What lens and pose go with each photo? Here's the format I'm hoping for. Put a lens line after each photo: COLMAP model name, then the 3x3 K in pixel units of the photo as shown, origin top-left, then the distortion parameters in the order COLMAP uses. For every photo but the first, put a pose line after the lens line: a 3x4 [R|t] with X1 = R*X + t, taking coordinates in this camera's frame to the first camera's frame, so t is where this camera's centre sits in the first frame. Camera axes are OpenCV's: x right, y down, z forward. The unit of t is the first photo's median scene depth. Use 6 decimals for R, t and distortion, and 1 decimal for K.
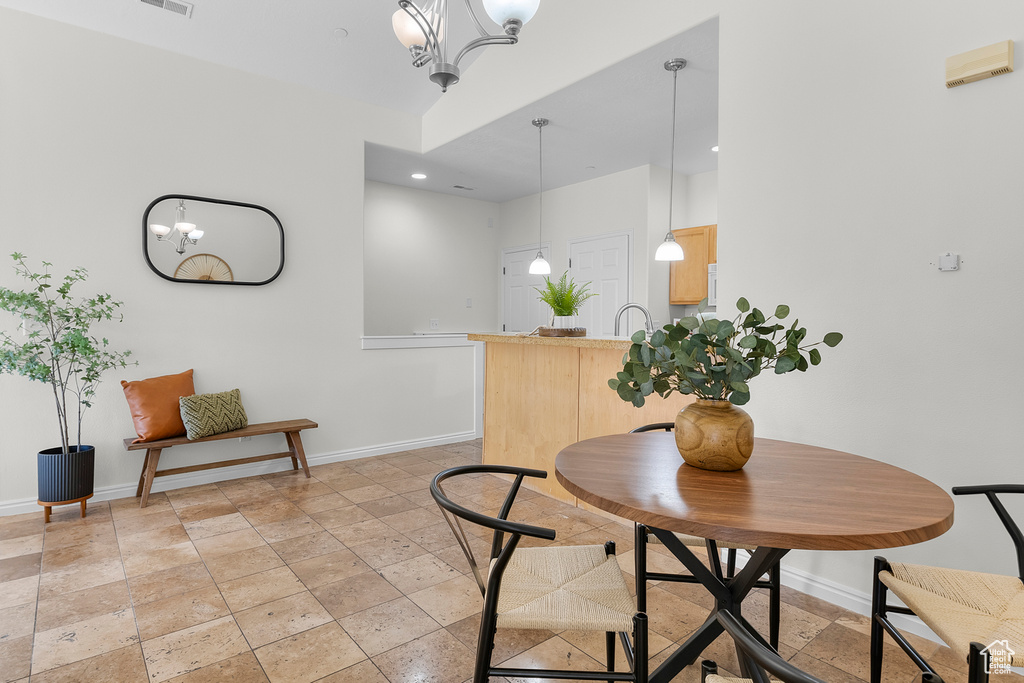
lens RADIAL K [[543.8, 0, 509.3], [0, 543.8, 329.9], [0, 0, 1]] dist [-0.000014, -0.000095]
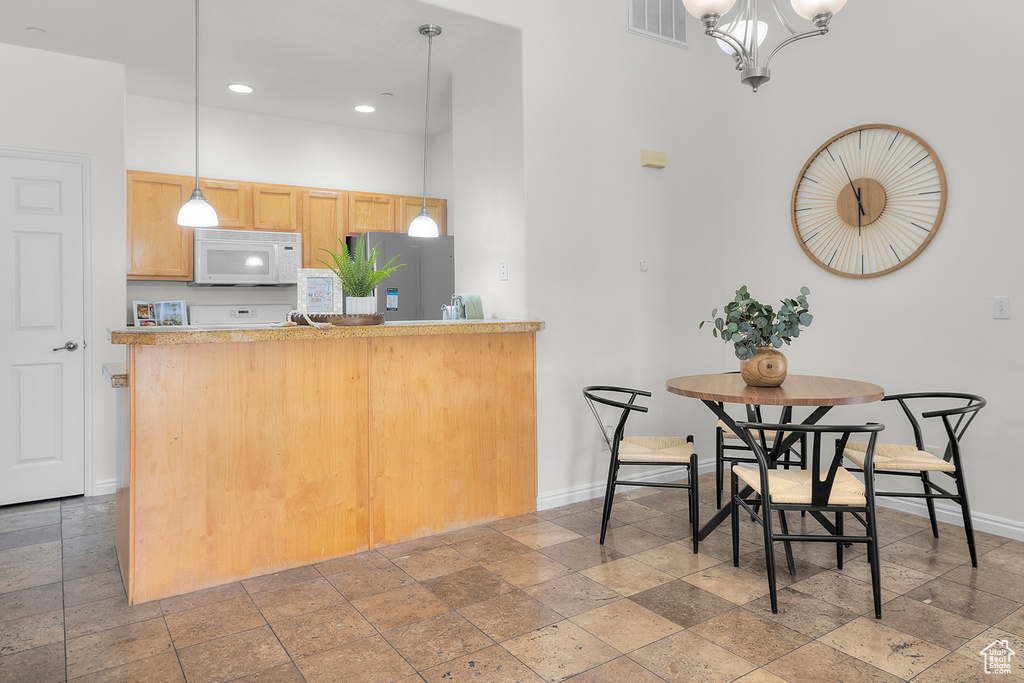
lens RADIAL K [[665.6, 0, 514.3], [0, 665.6, 295.0], [0, 0, 1]] dist [0.011483, 0.004989]
pose [[0.079967, -0.000646, 0.996797, -0.896926], [0.028585, 0.999590, -0.001645, -0.022686], [-0.996388, 0.028625, 0.079953, 0.825693]]
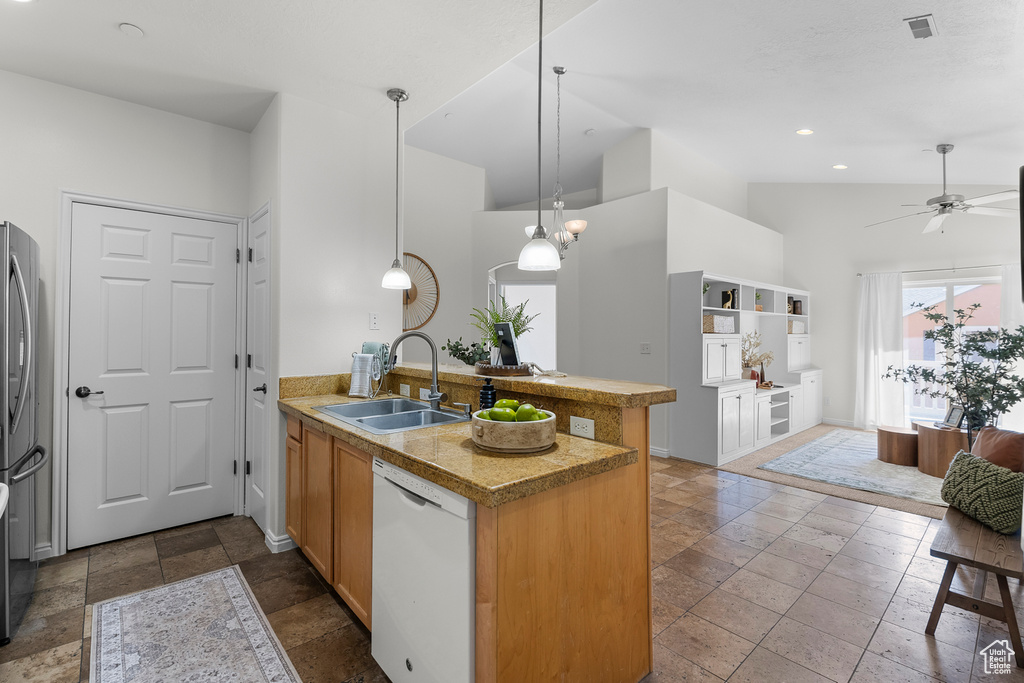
lens RADIAL K [[453.4, 0, 506.6], [0, 453.4, 304.8], [0, 0, 1]] dist [-0.011259, -0.000712]
pose [[-0.999105, -0.017633, -0.038453, 0.144337], [-0.015929, 0.998897, -0.044180, -0.067933], [0.039189, -0.043528, -0.998283, 1.982633]]
